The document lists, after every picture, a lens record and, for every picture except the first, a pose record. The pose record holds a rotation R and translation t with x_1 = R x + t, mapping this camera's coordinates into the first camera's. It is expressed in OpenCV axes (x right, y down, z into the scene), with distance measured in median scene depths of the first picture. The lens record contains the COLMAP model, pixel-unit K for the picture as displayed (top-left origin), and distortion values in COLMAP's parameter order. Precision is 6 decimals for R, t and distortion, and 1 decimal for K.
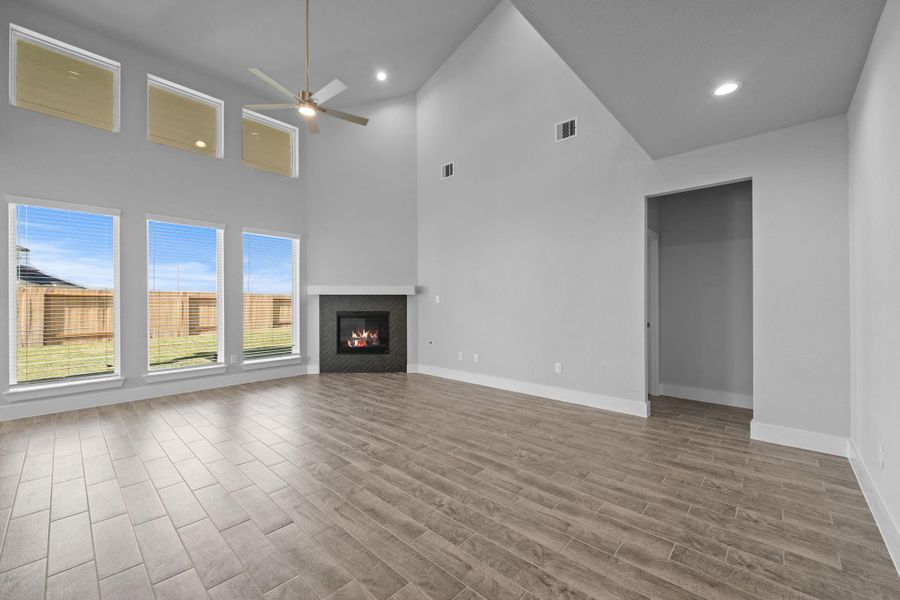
lens RADIAL K [[357.8, 0, 455.9], [0, 357.8, 300.7], [0, 0, 1]] dist [0.002920, 0.000646]
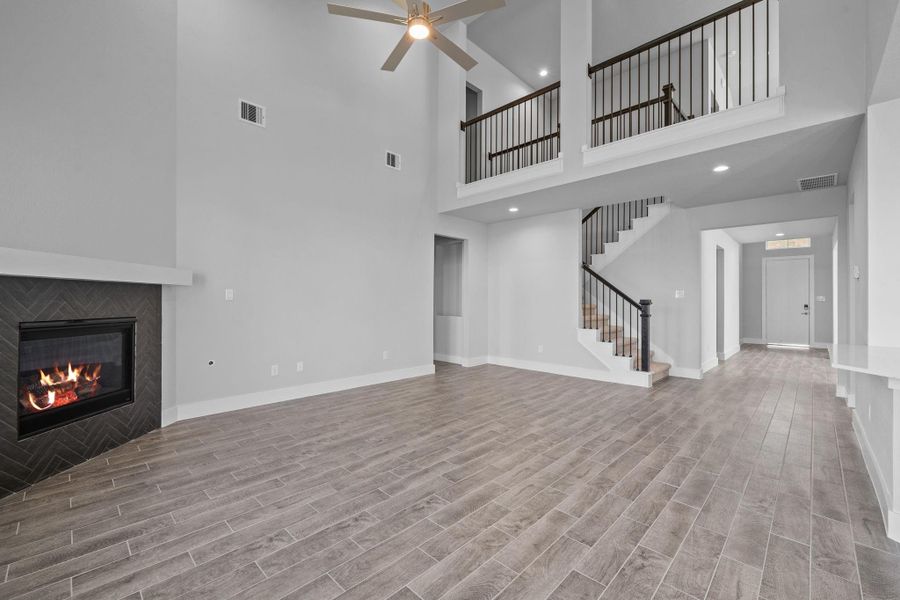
lens RADIAL K [[357.8, 0, 455.9], [0, 357.8, 299.9], [0, 0, 1]] dist [0.002920, 0.000646]
pose [[0.047302, 0.003359, 0.998875, -0.978479], [-0.010657, 0.999939, -0.002858, 0.004100], [-0.998824, -0.010509, 0.047335, 0.774440]]
